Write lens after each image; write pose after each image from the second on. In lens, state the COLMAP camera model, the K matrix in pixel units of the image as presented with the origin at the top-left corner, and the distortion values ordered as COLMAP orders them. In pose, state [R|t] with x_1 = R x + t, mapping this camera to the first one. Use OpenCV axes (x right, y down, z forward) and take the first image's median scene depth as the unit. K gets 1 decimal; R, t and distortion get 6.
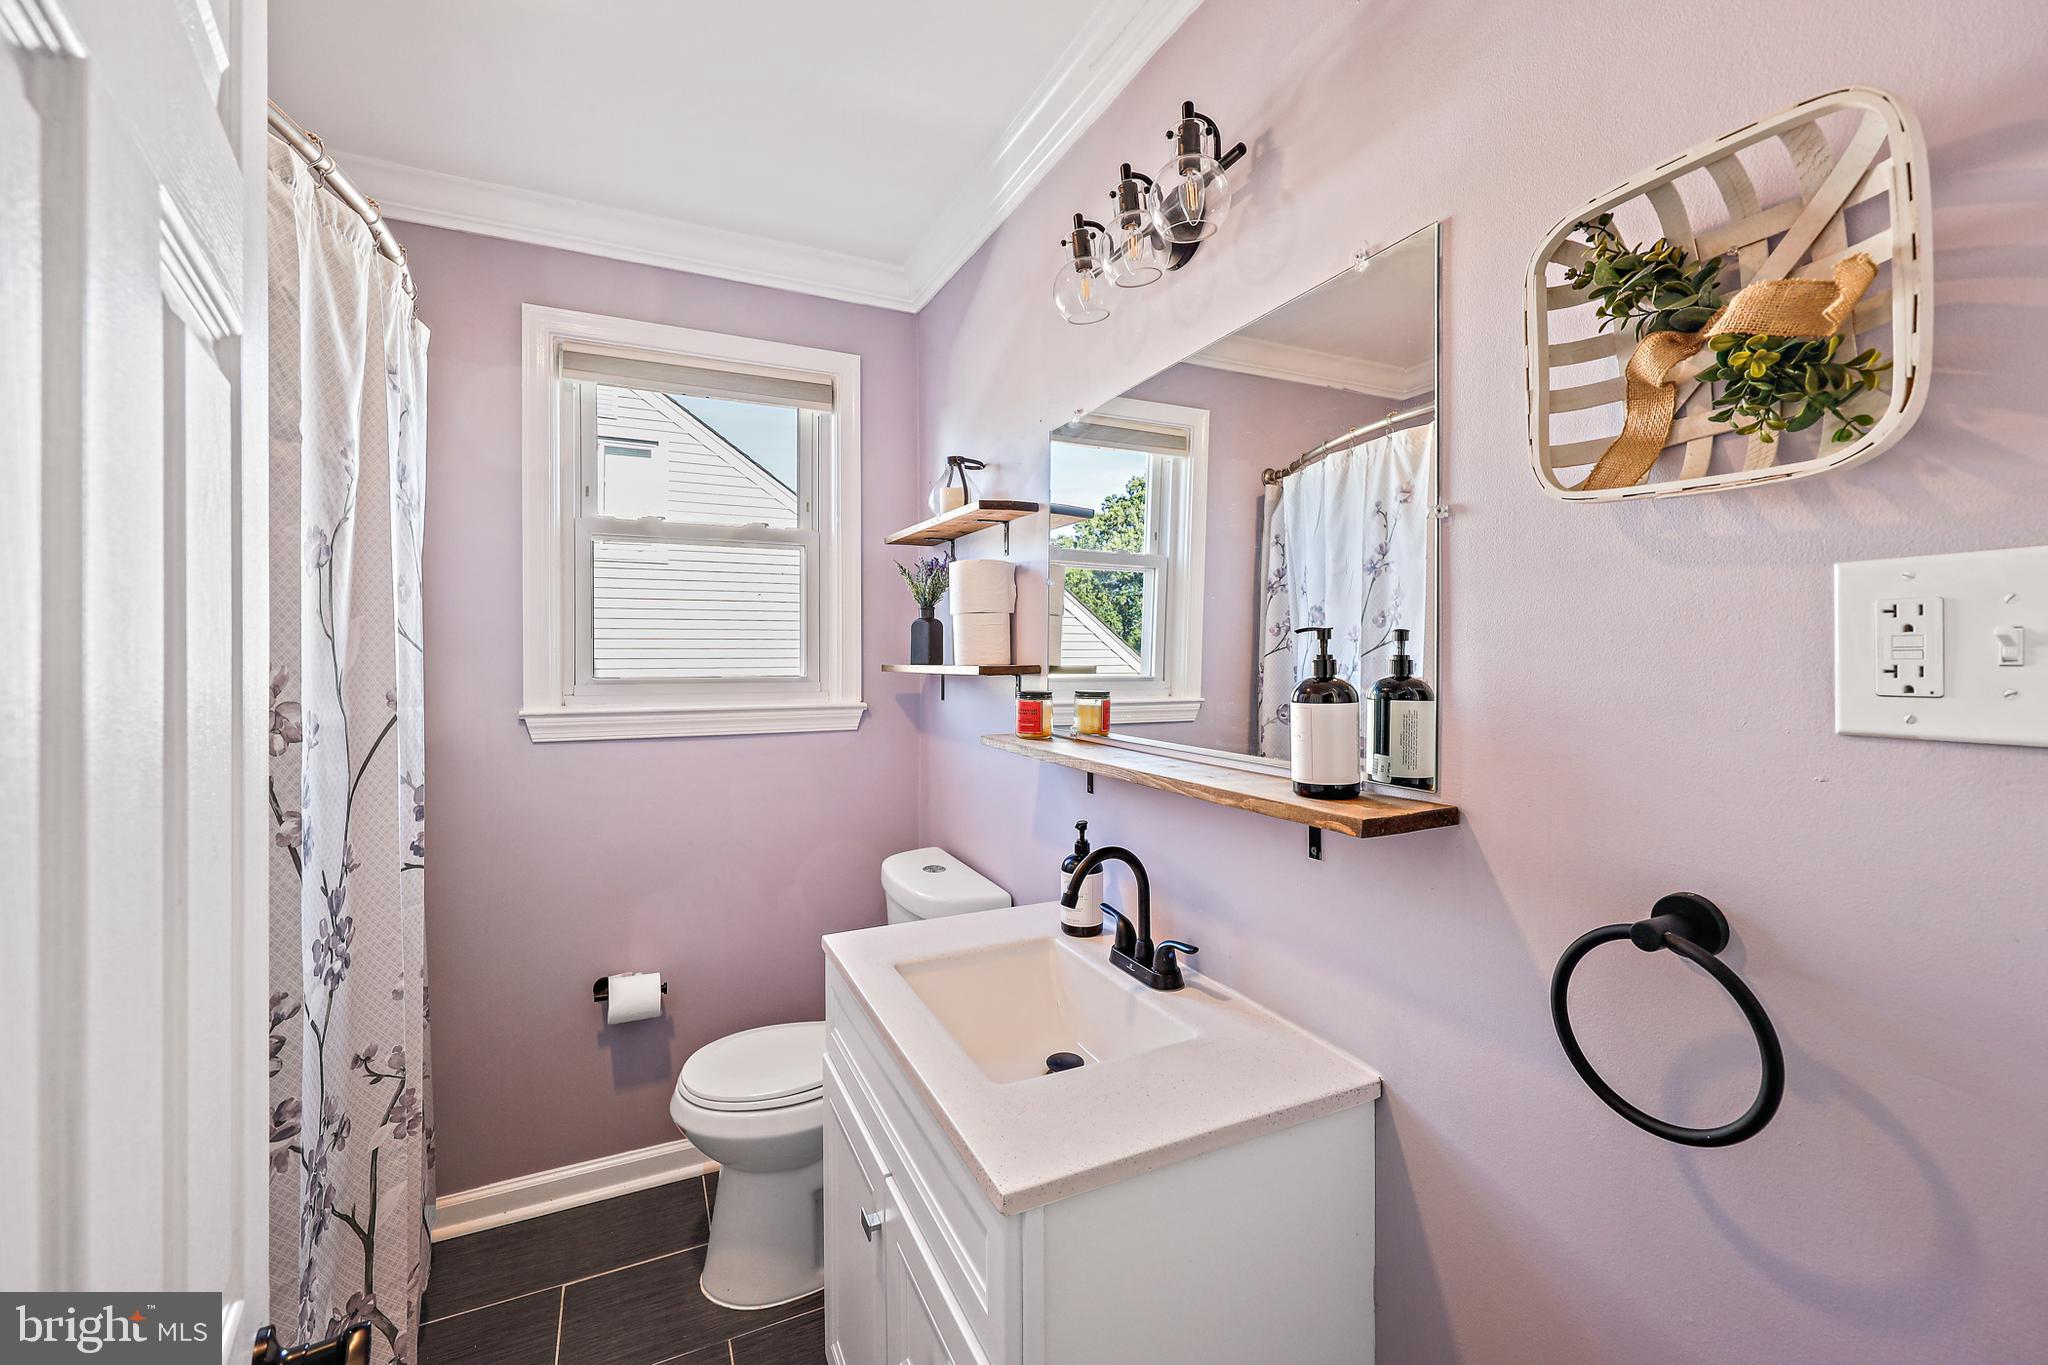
lens RADIAL K [[842.2, 0, 1023.1], [0, 842.2, 666.7], [0, 0, 1]] dist [0.008426, -0.000562]
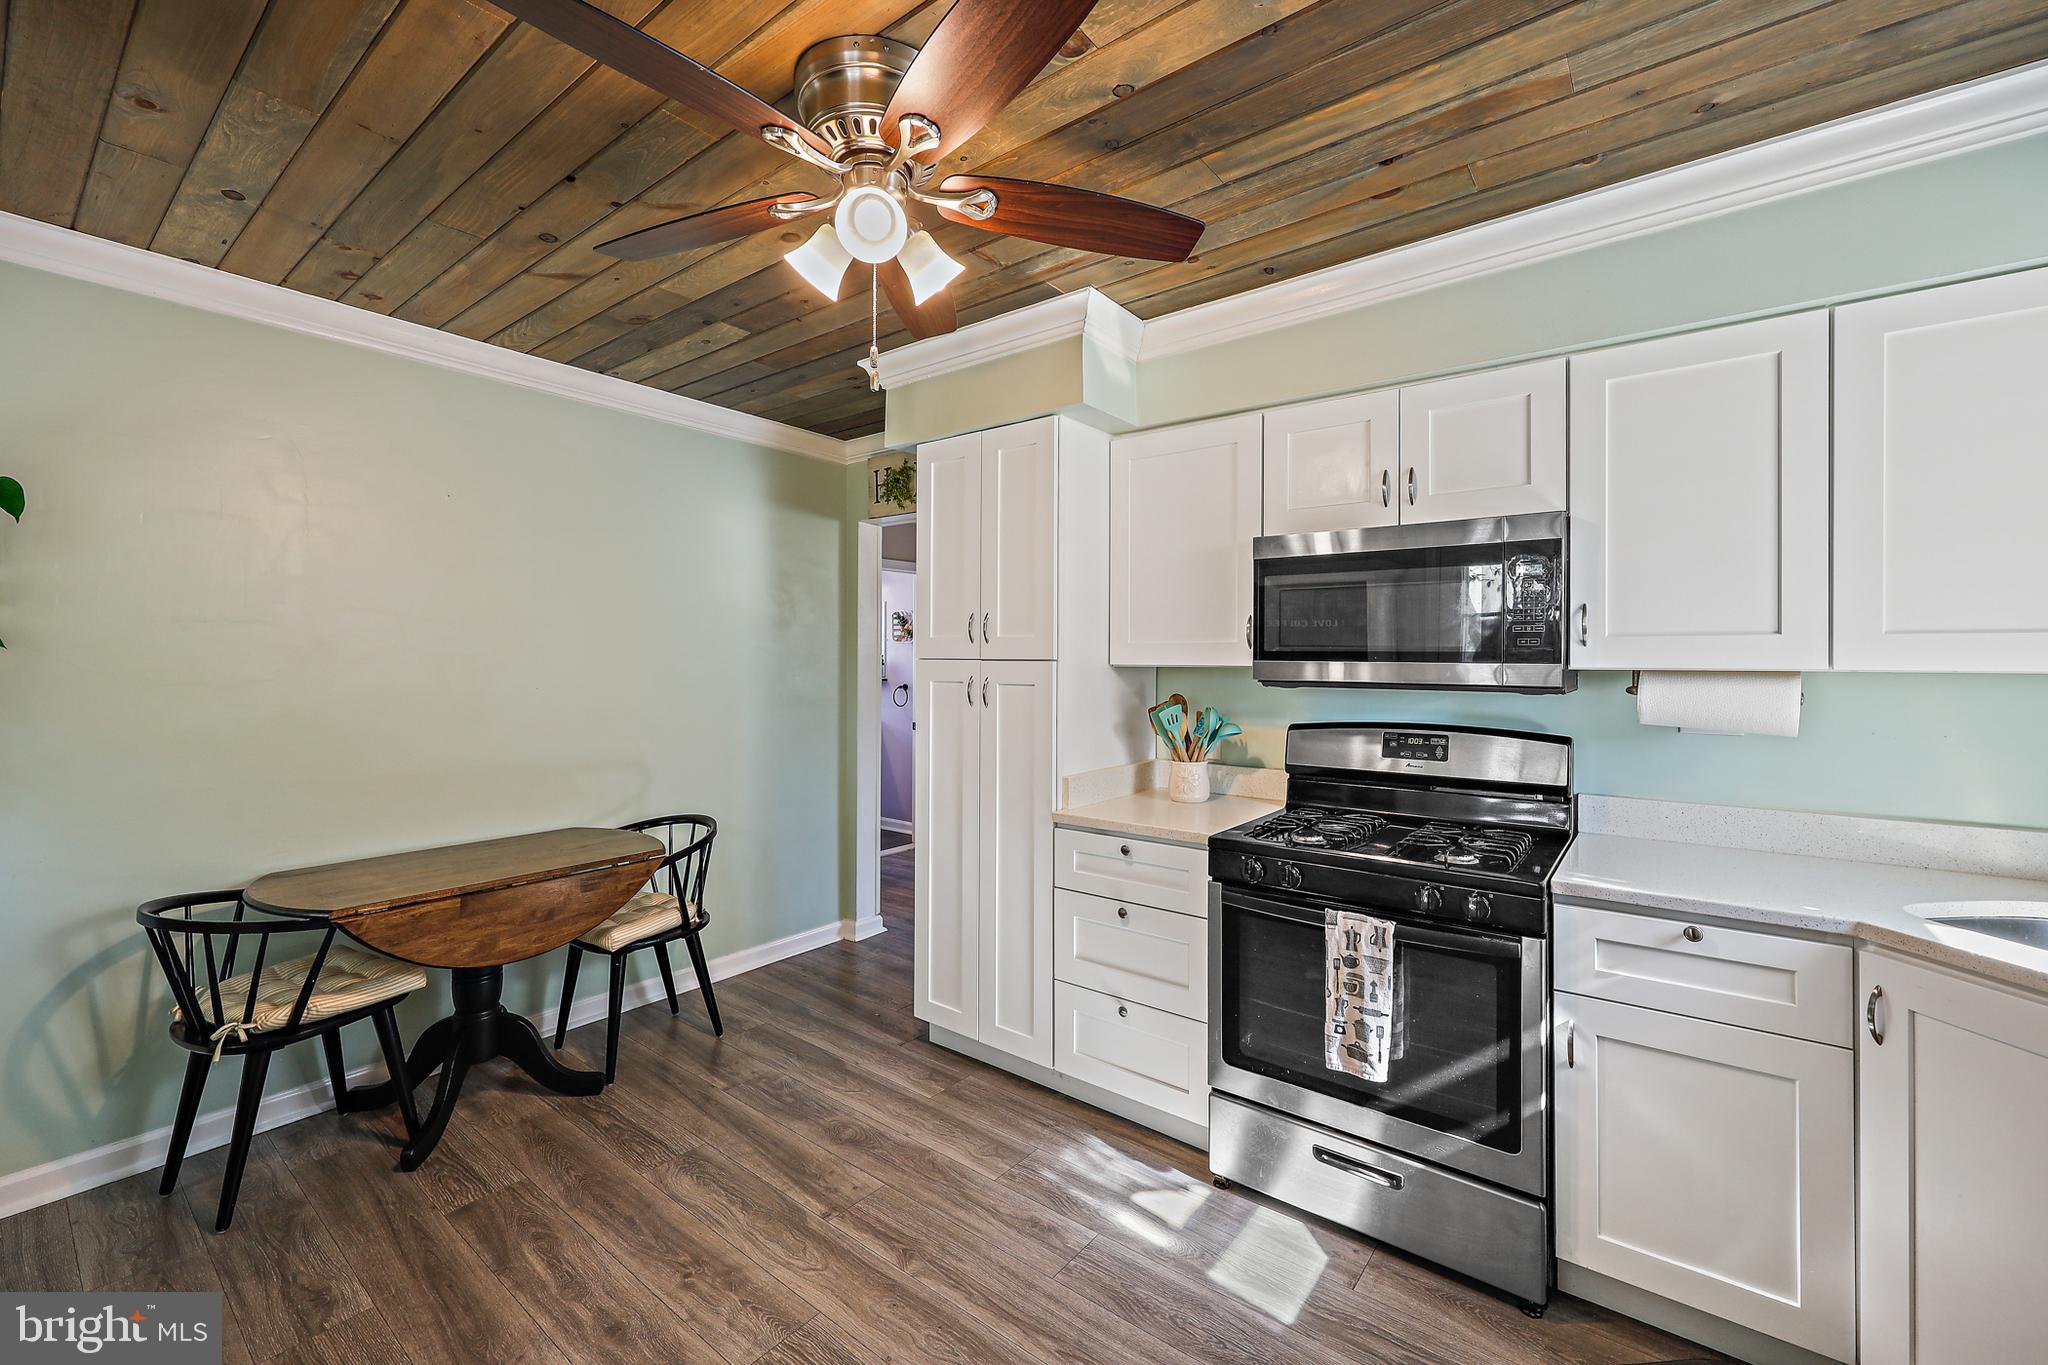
lens RADIAL K [[842.2, 0, 1039.7], [0, 842.2, 657.7], [0, 0, 1]] dist [0.008426, -0.000562]
pose [[0.892048, 0.003235, 0.451928, -2.148860], [0.000886, 0.999960, -0.008906, 0.059784], [-0.451939, 0.008345, 0.892010, -8.135458]]
